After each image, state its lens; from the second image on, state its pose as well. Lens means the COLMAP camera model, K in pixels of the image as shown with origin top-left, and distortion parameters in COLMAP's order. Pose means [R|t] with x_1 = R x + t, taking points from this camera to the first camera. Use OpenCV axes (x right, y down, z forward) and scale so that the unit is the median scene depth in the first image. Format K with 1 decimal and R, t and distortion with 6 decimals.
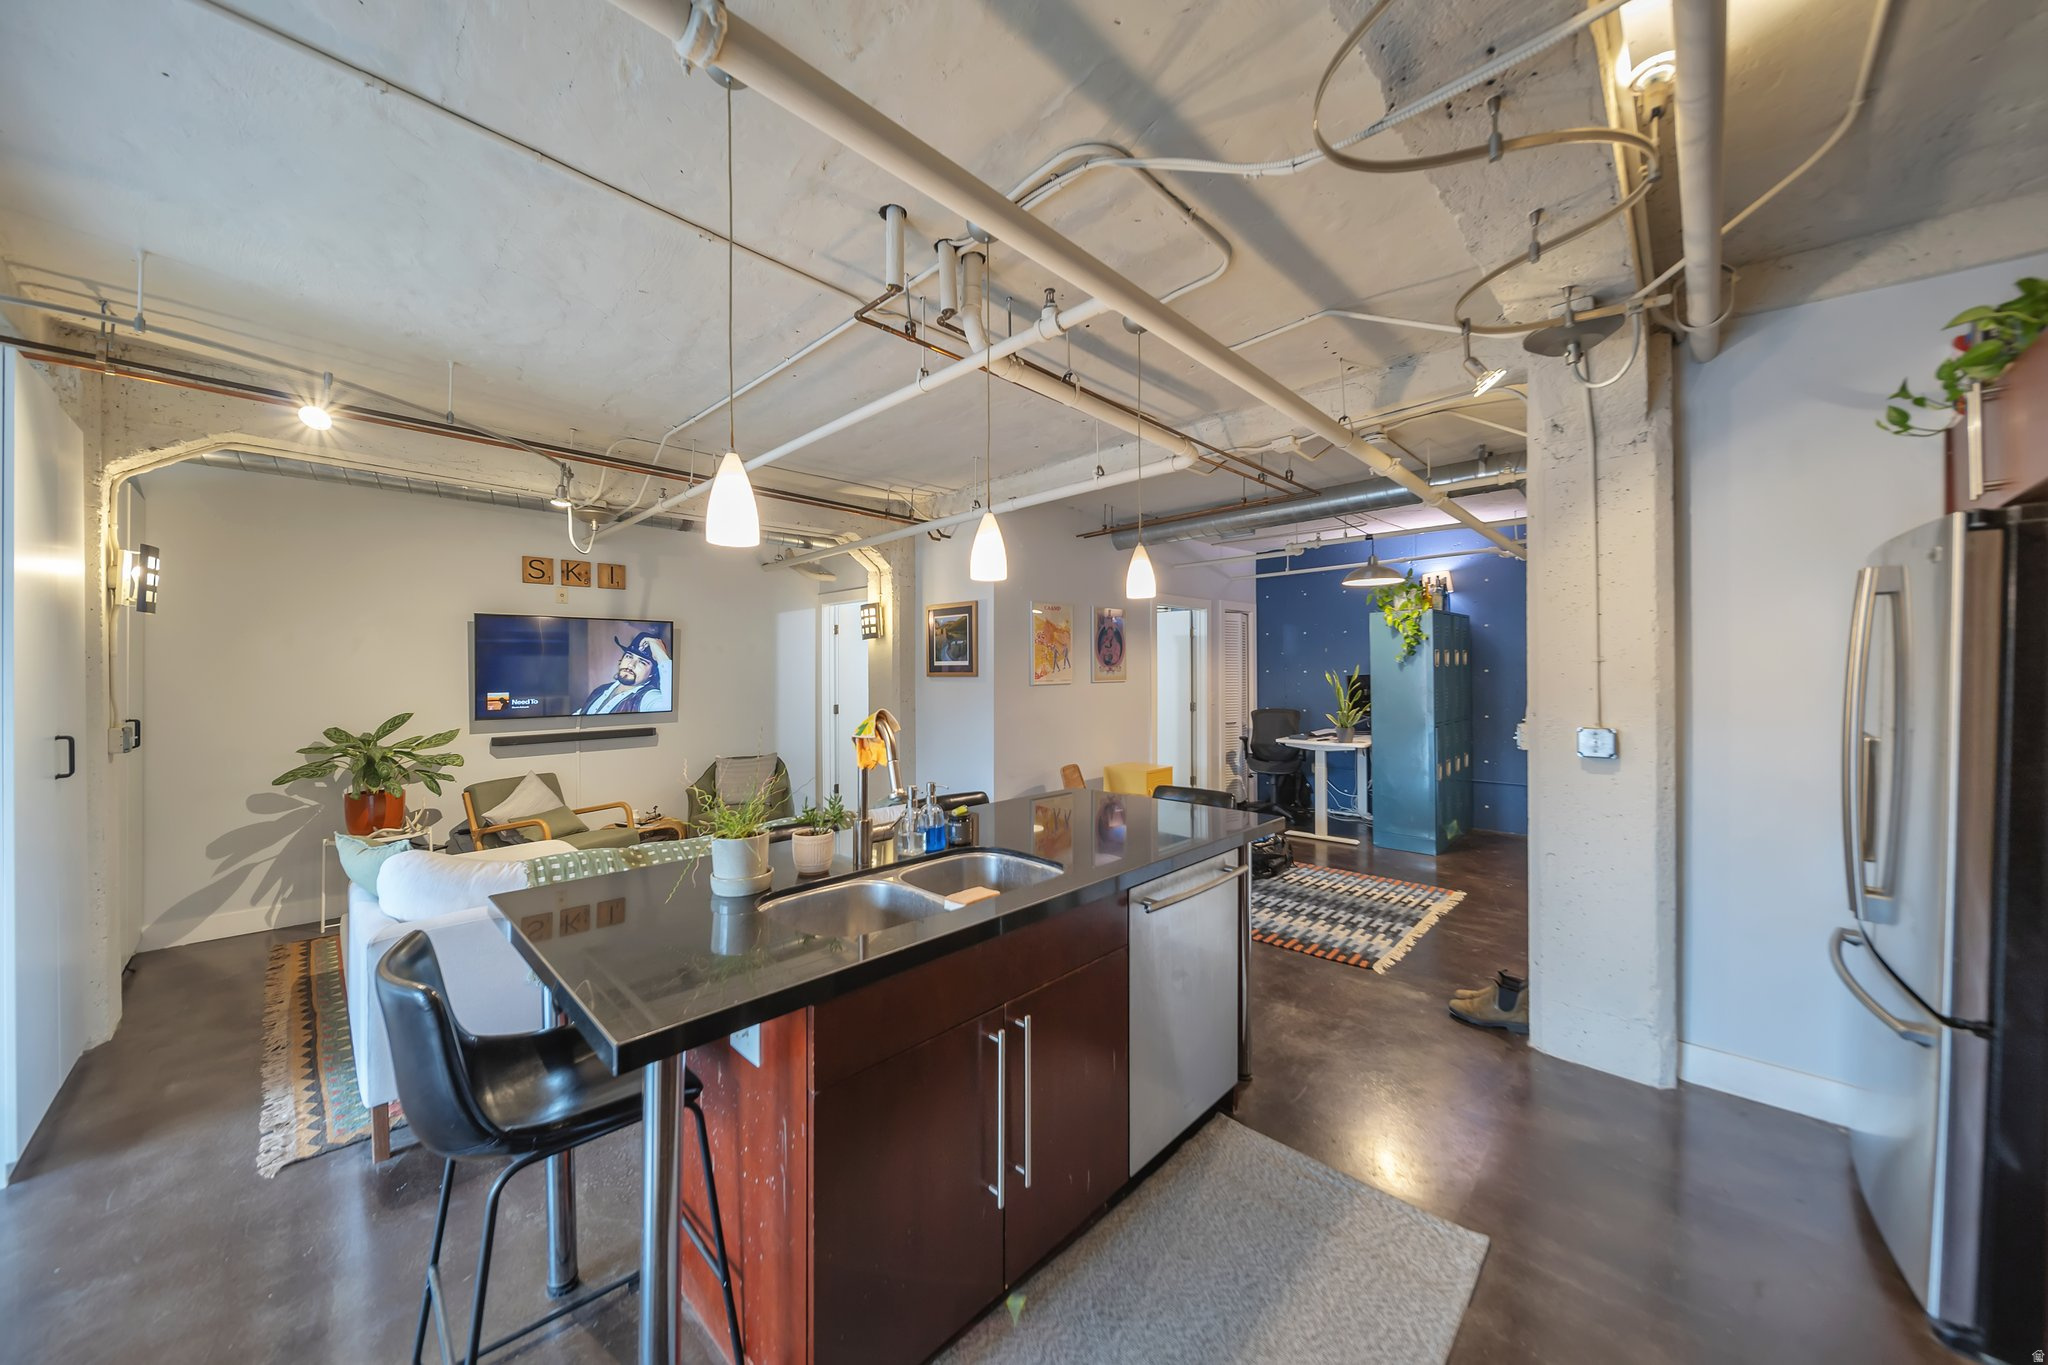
lens RADIAL K [[707.6, 0, 1017.7], [0, 707.6, 673.7], [0, 0, 1]] dist [0.004290, -0.002704]
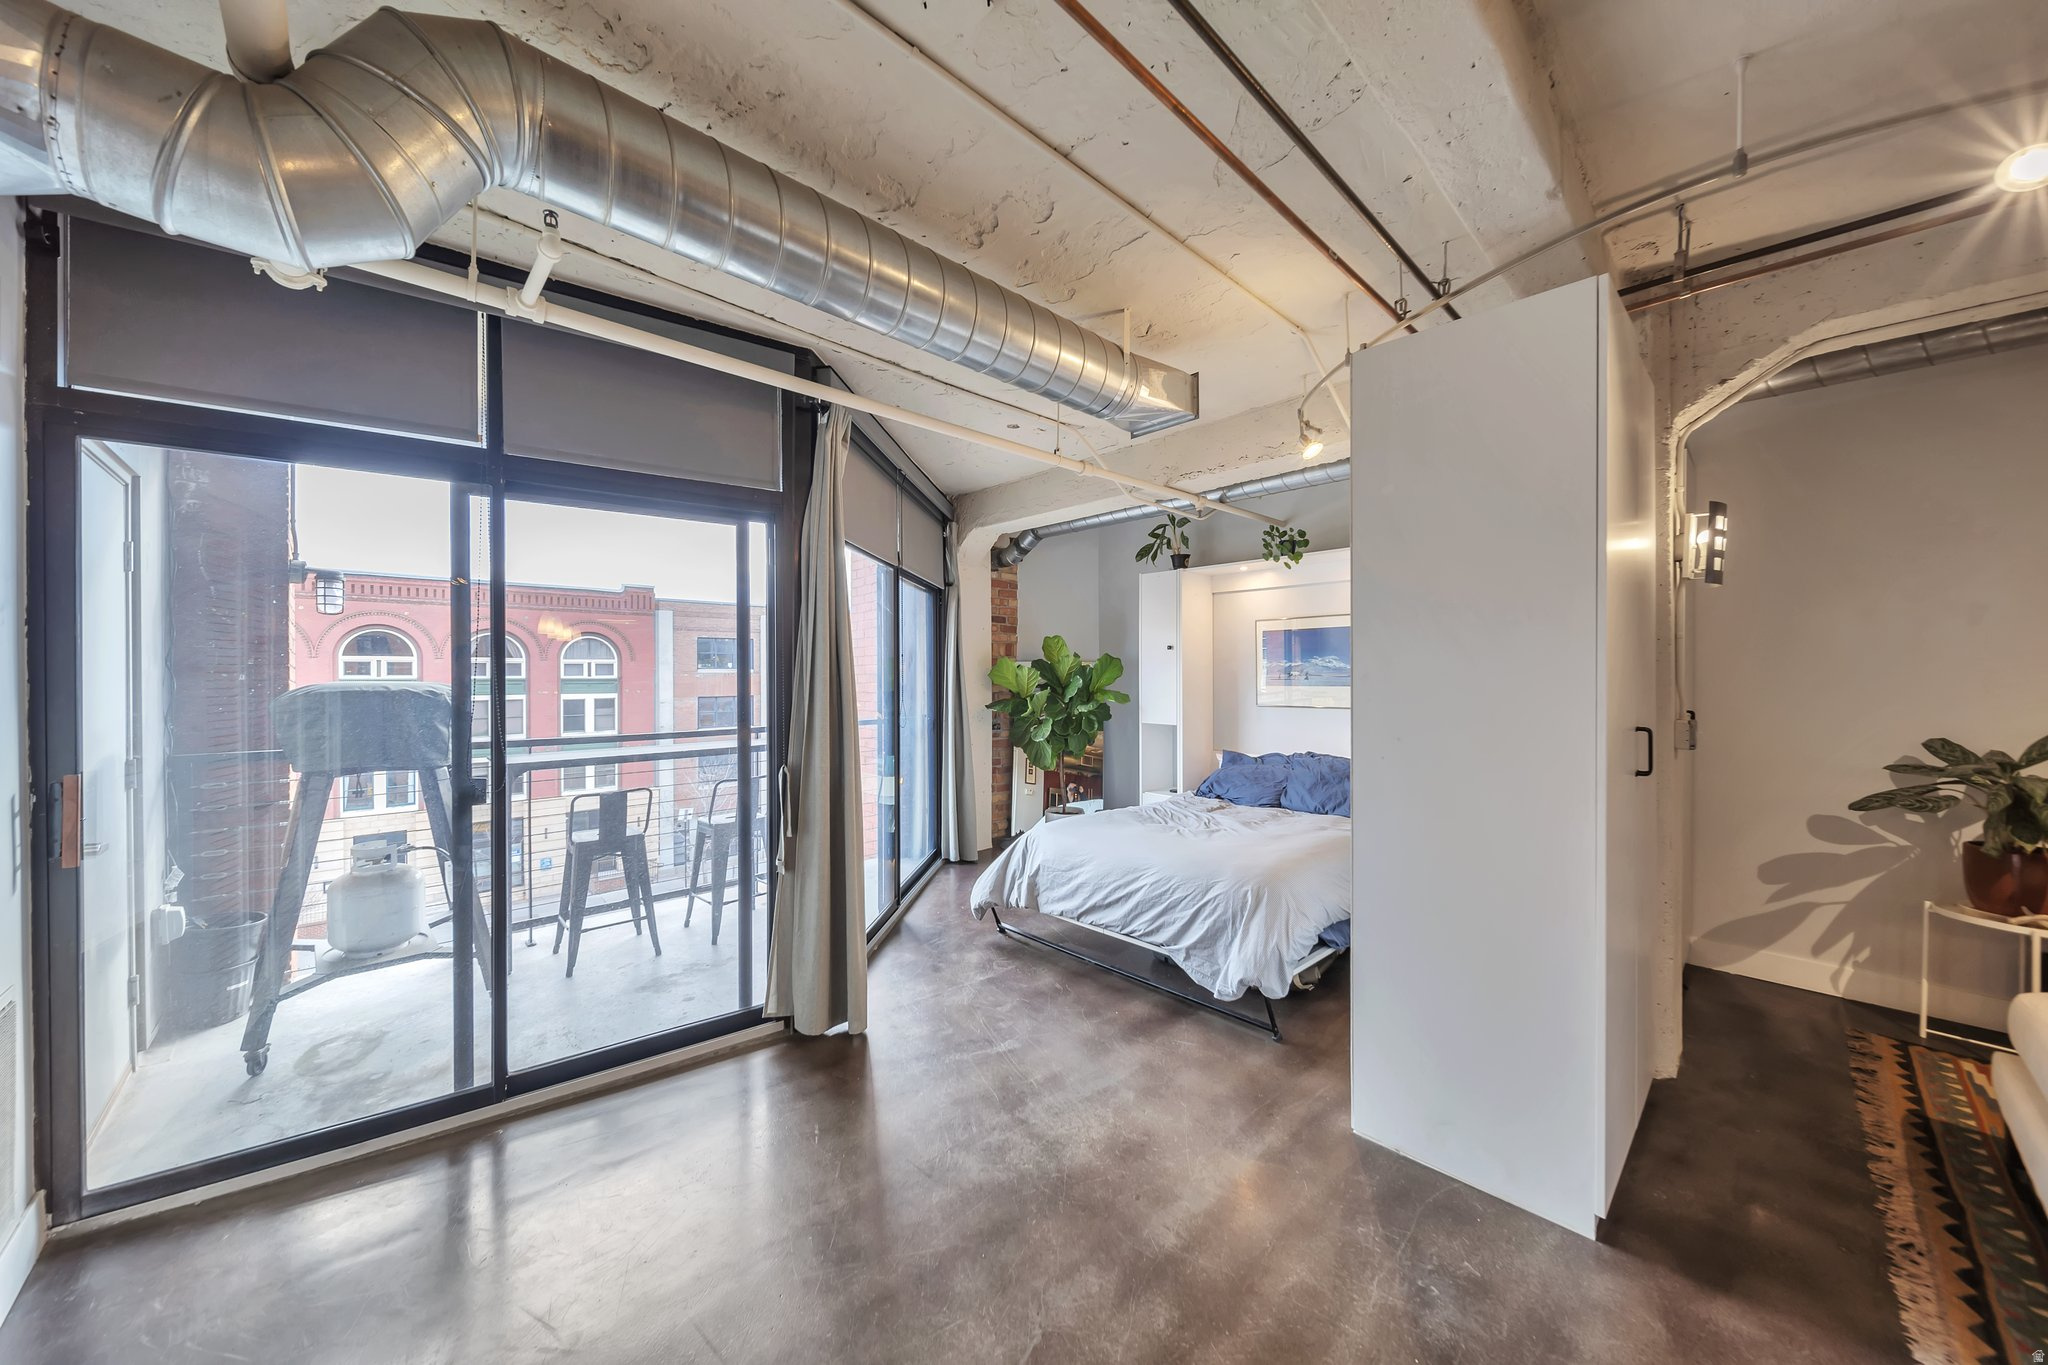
lens RADIAL K [[707.6, 0, 1018.7], [0, 707.6, 675.1], [0, 0, 1]] dist [0.004290, -0.002704]
pose [[-0.047645, 0.006984, -0.998840, -0.247933], [0.001733, 0.999975, 0.006909, 0.009469], [0.998863, -0.001402, -0.047656, 0.153787]]
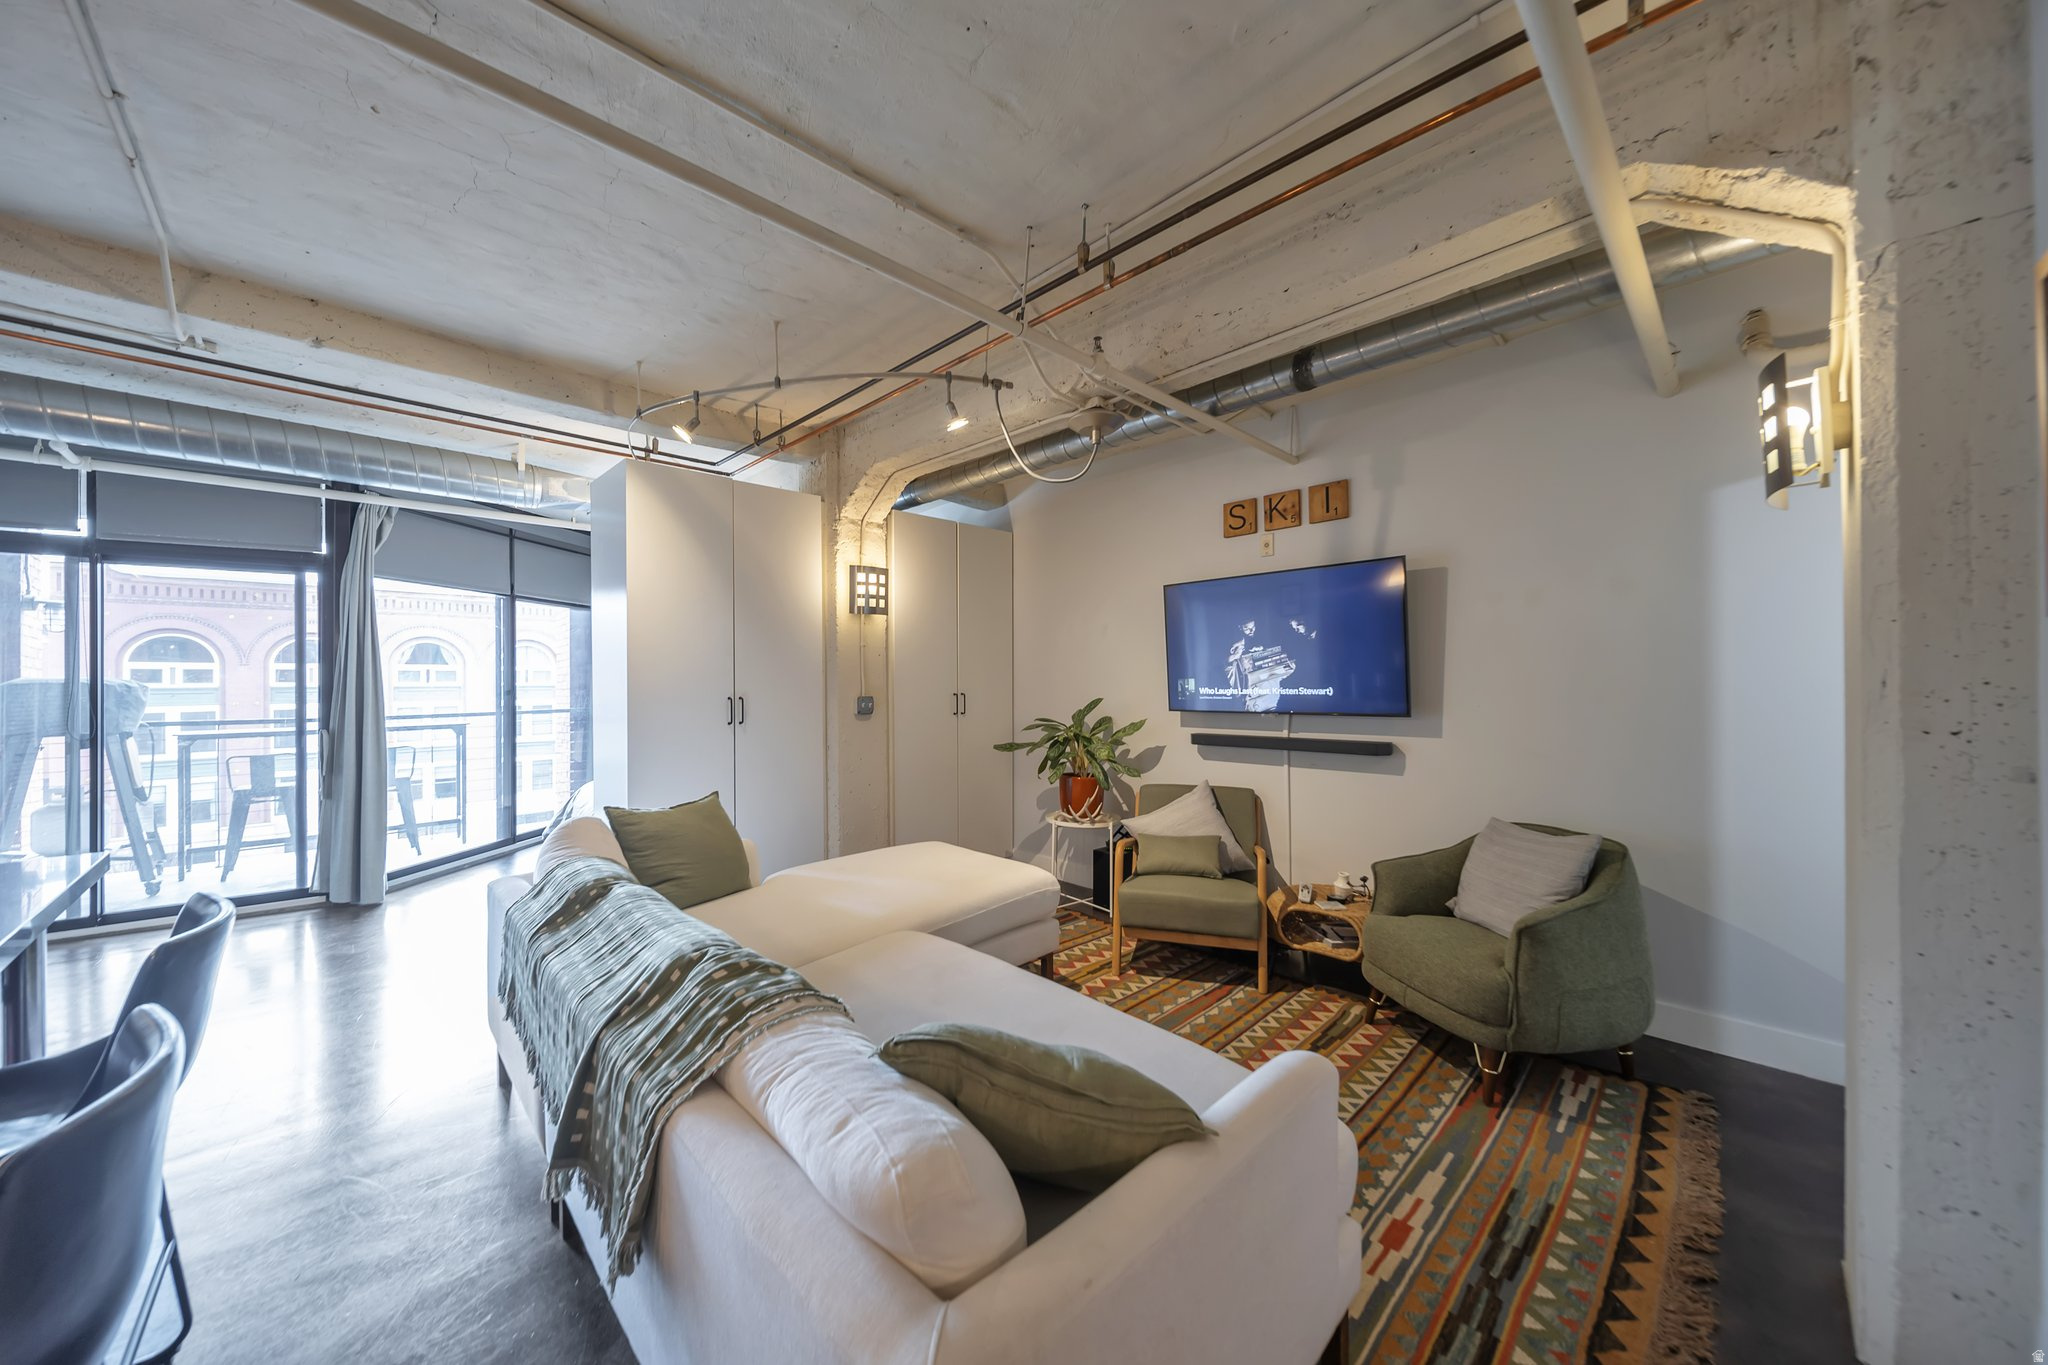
lens RADIAL K [[707.6, 0, 1017.4], [0, 707.6, 674.5], [0, 0, 1]] dist [0.004290, -0.002704]
pose [[-0.023858, -0.001862, -0.999714, 0.100200], [0.005415, 0.999983, -0.001992, 0.025121], [0.999701, -0.005461, -0.023848, 0.921195]]
